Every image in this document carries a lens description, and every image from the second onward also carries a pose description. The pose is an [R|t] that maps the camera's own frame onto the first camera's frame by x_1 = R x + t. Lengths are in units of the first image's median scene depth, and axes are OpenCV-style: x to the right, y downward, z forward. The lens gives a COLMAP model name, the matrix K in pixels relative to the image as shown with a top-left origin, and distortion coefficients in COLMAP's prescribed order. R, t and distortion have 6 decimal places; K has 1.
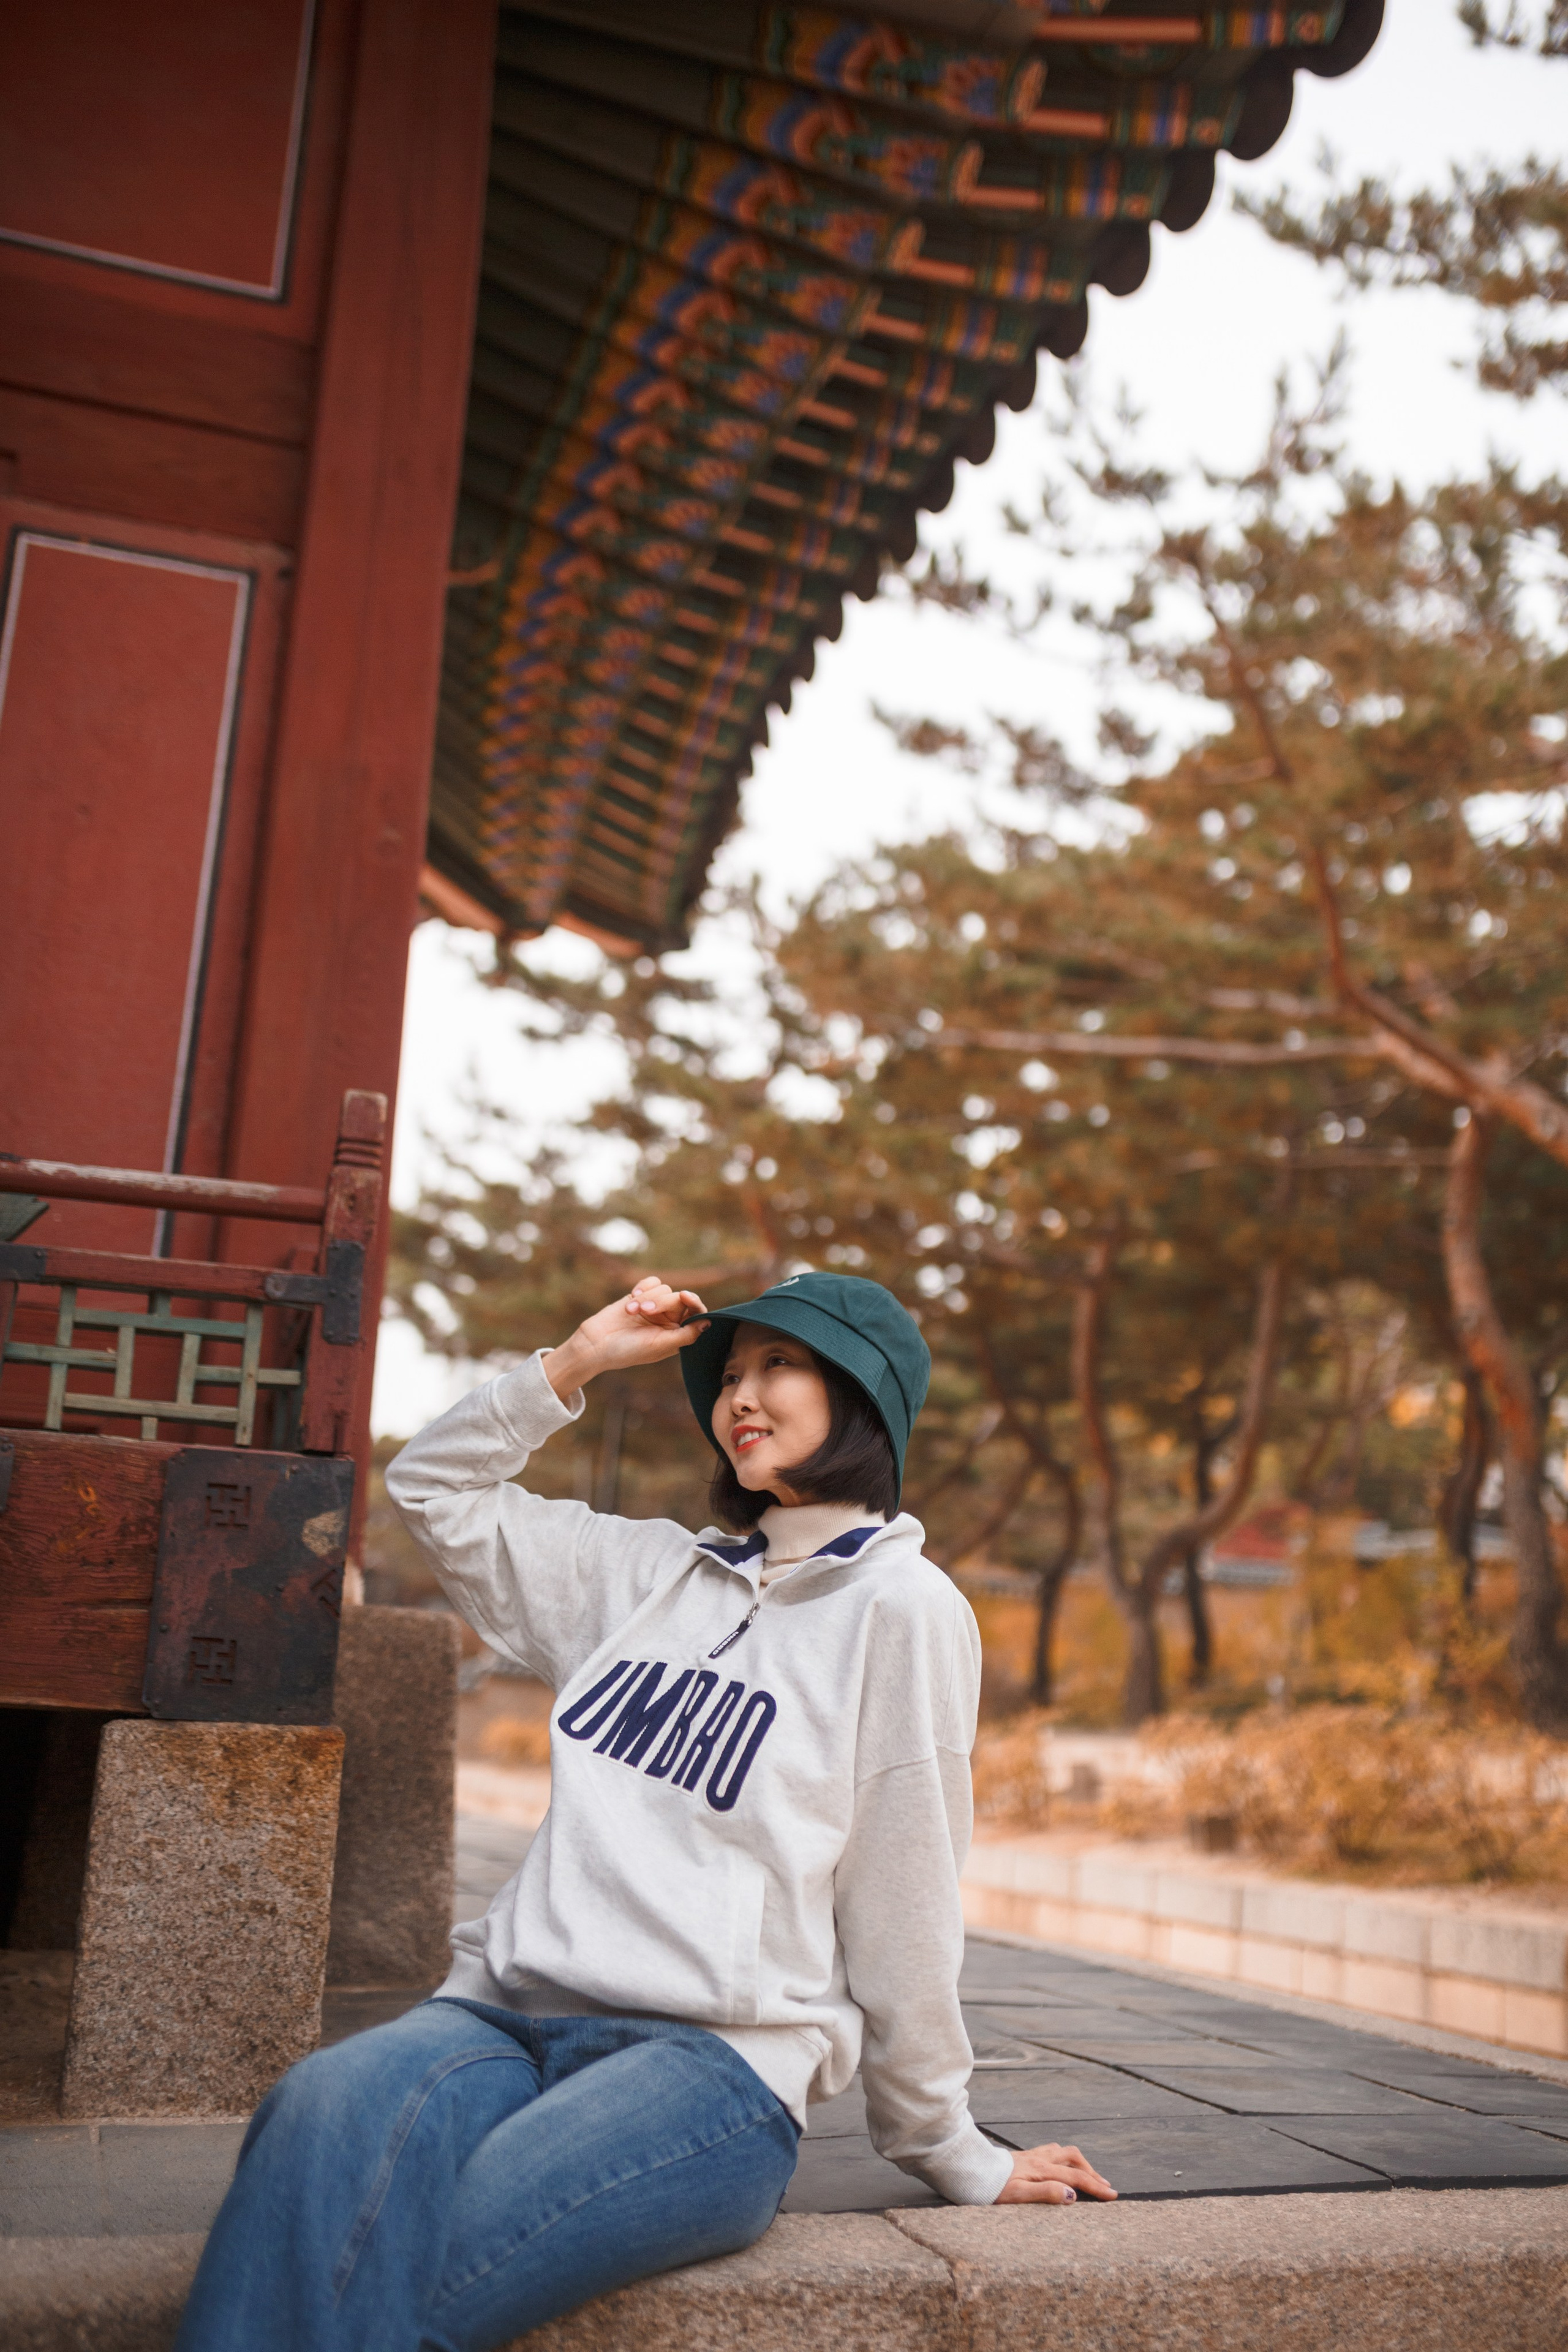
lens RADIAL K [[2242.0, 0, 796.5], [0, 2242.0, 1169.4], [0, 0, 1]] dist [-0.071881, 0.114541]
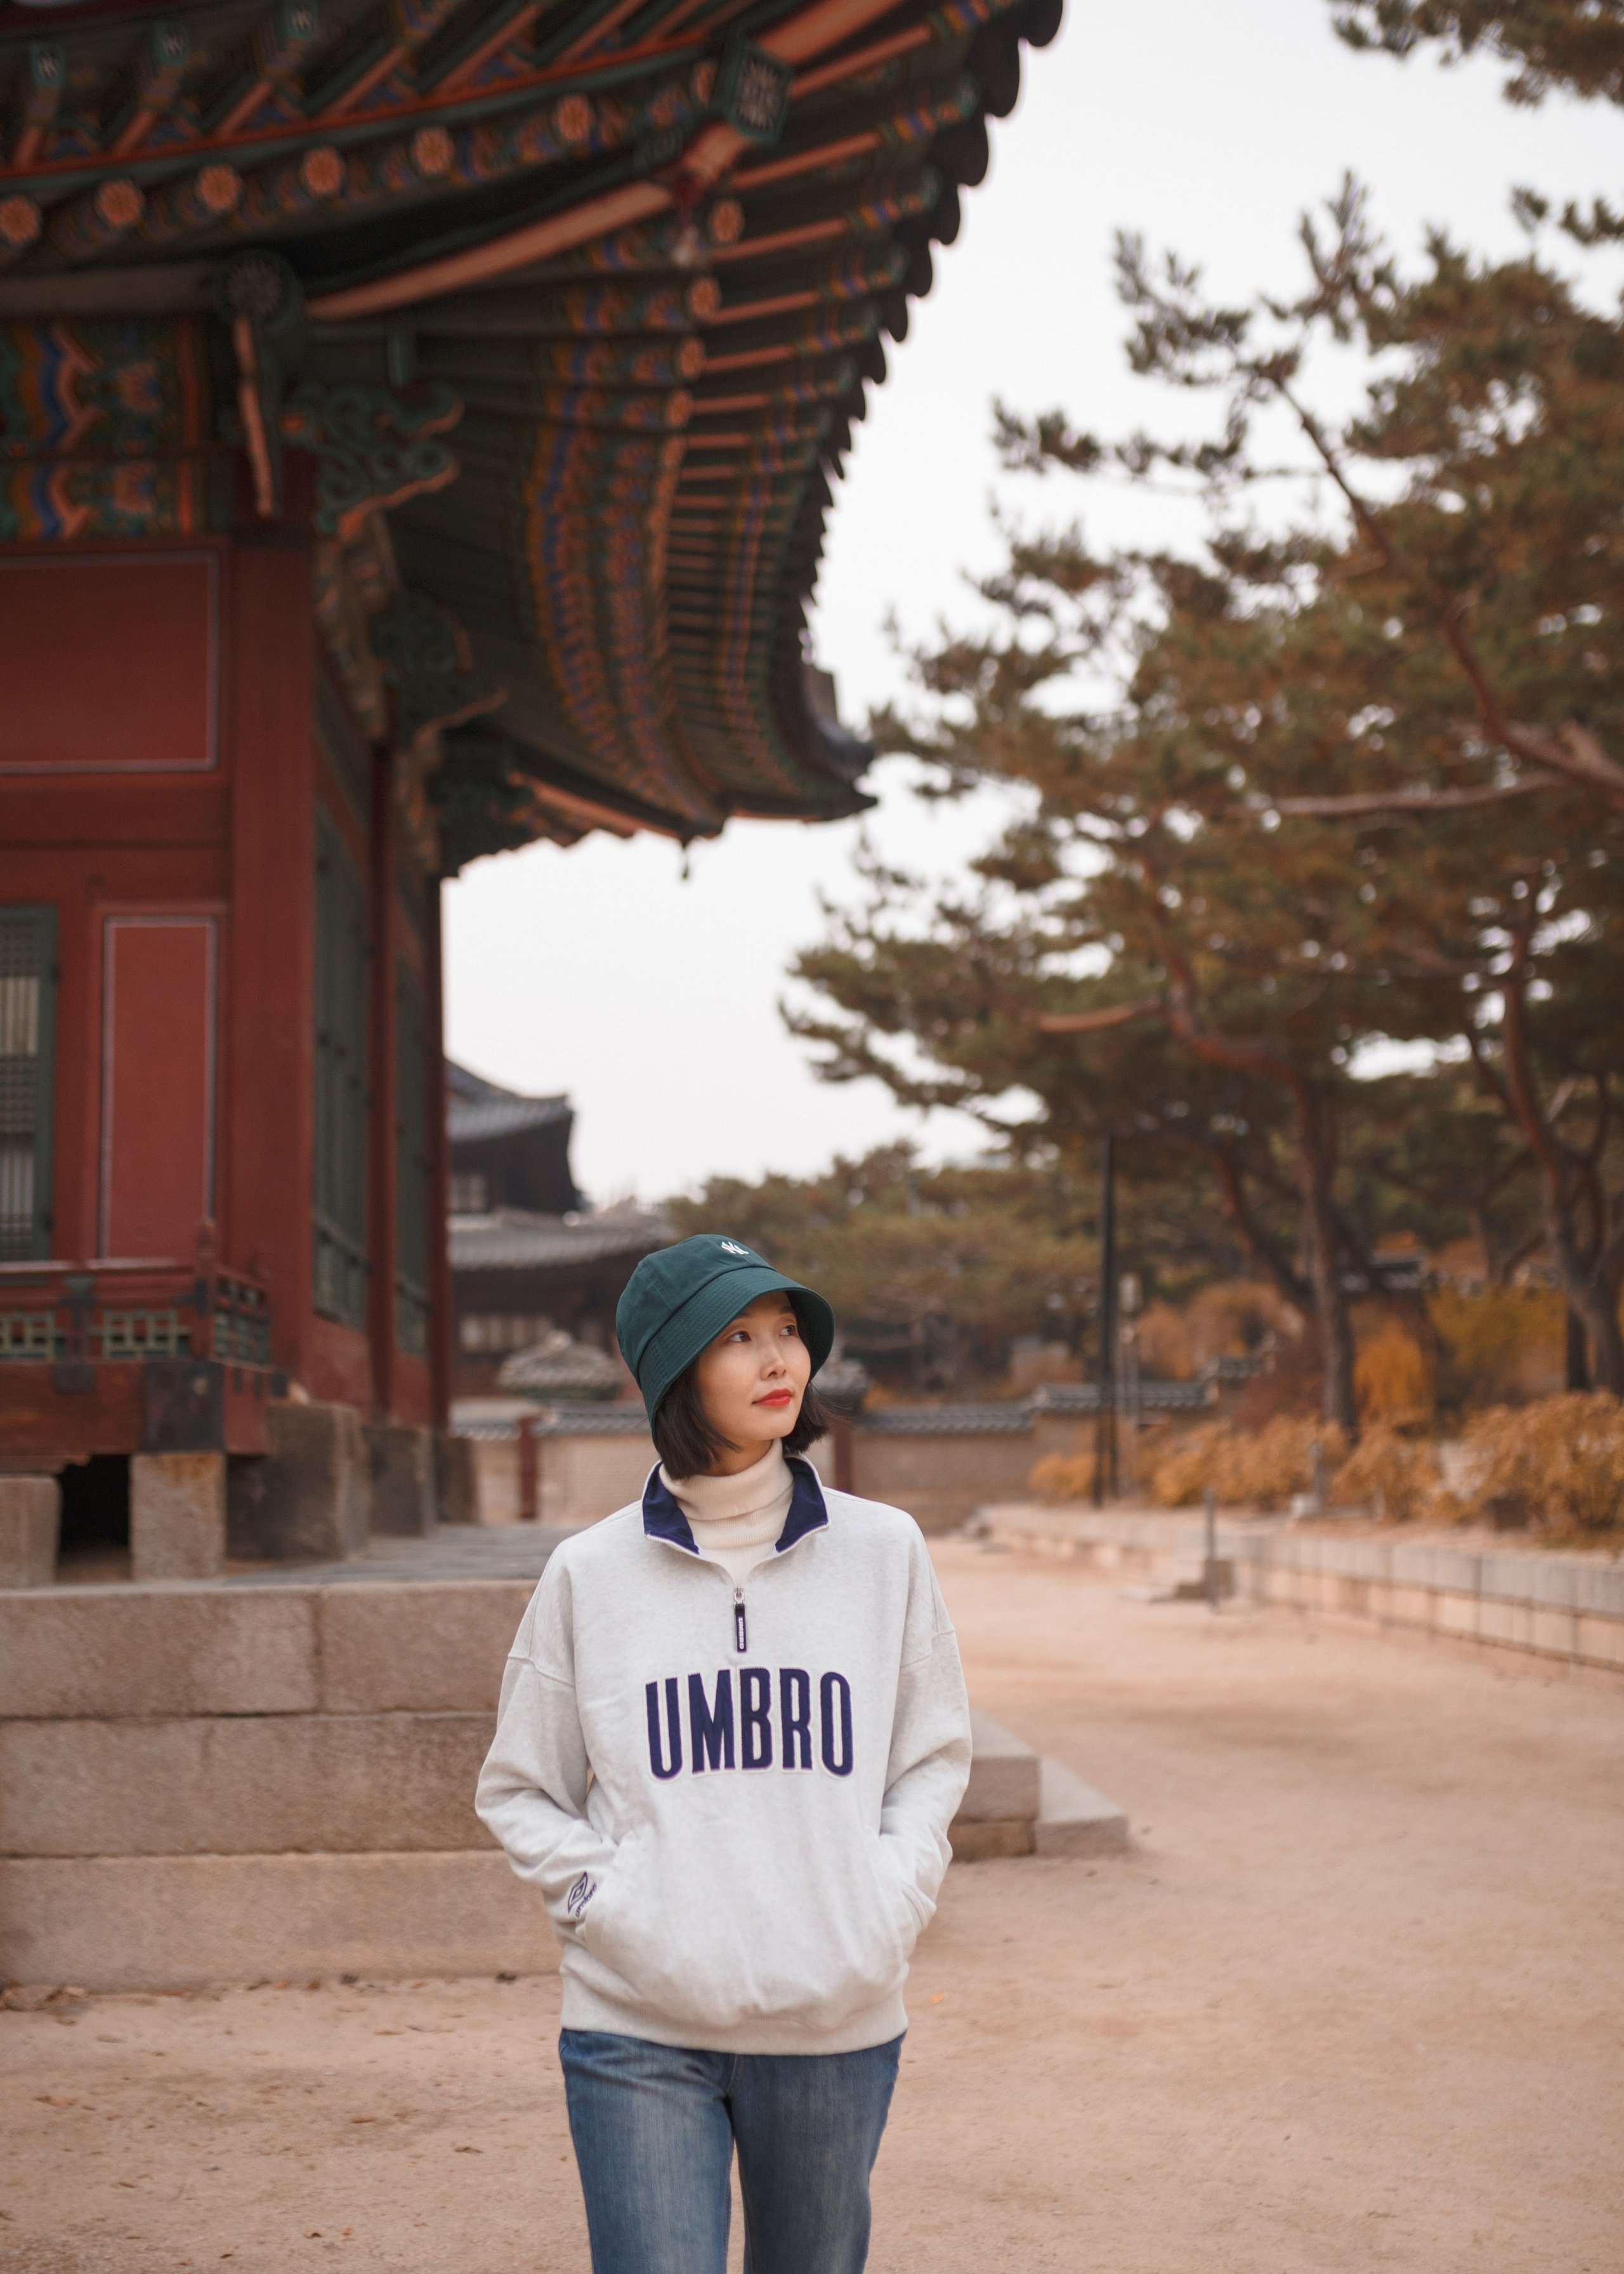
lens RADIAL K [[2662.0, 0, 773.0], [0, 2662.0, 1255.8], [0, 0, 1]] dist [-0.054278, 0.006376]
pose [[0.954160, -0.084903, -0.287002, 1.255108], [0.130755, 0.980820, 0.144551, -0.335042], [0.269224, -0.175452, 0.946961, -1.684009]]
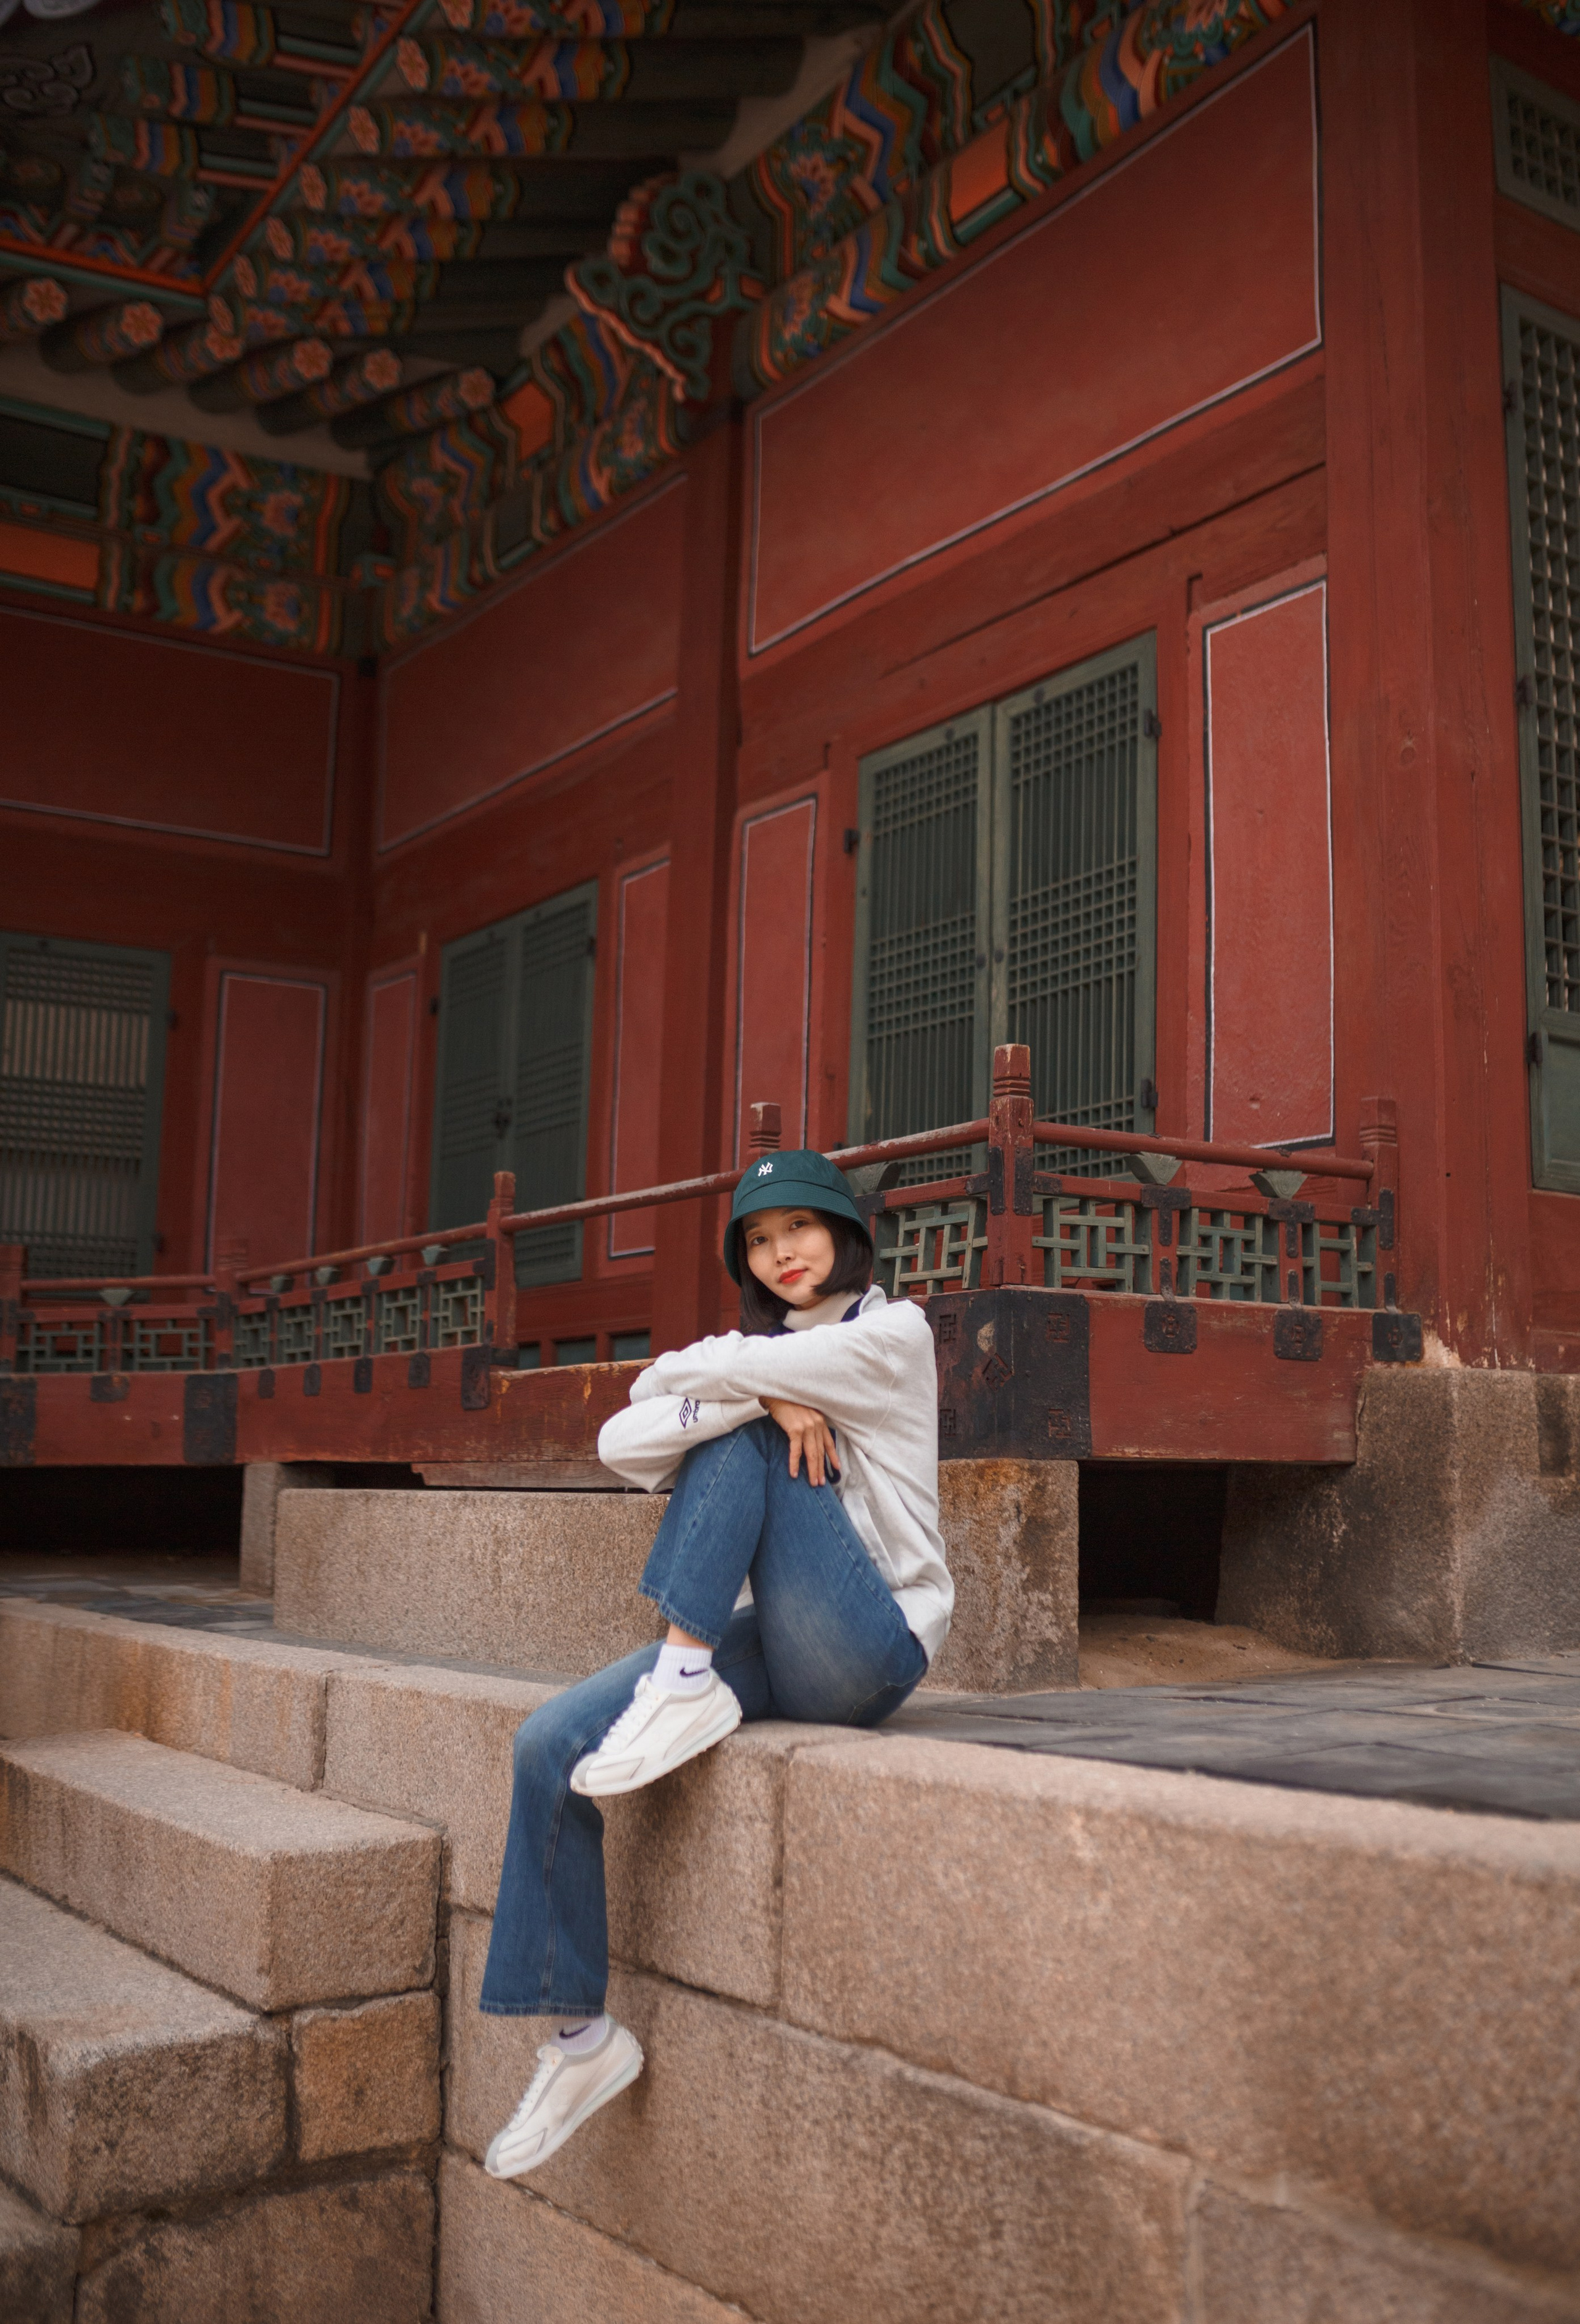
lens RADIAL K [[2273.6, 0, 786.0], [0, 2273.6, 1119.9], [0, 0, 1]] dist [-0.043944, 0.033611]
pose [[0.261760, -0.195400, -0.945146, 1.114556], [0.243609, 0.960958, -0.131201, 0.165106], [0.933883, -0.195902, 0.299142, 0.362946]]
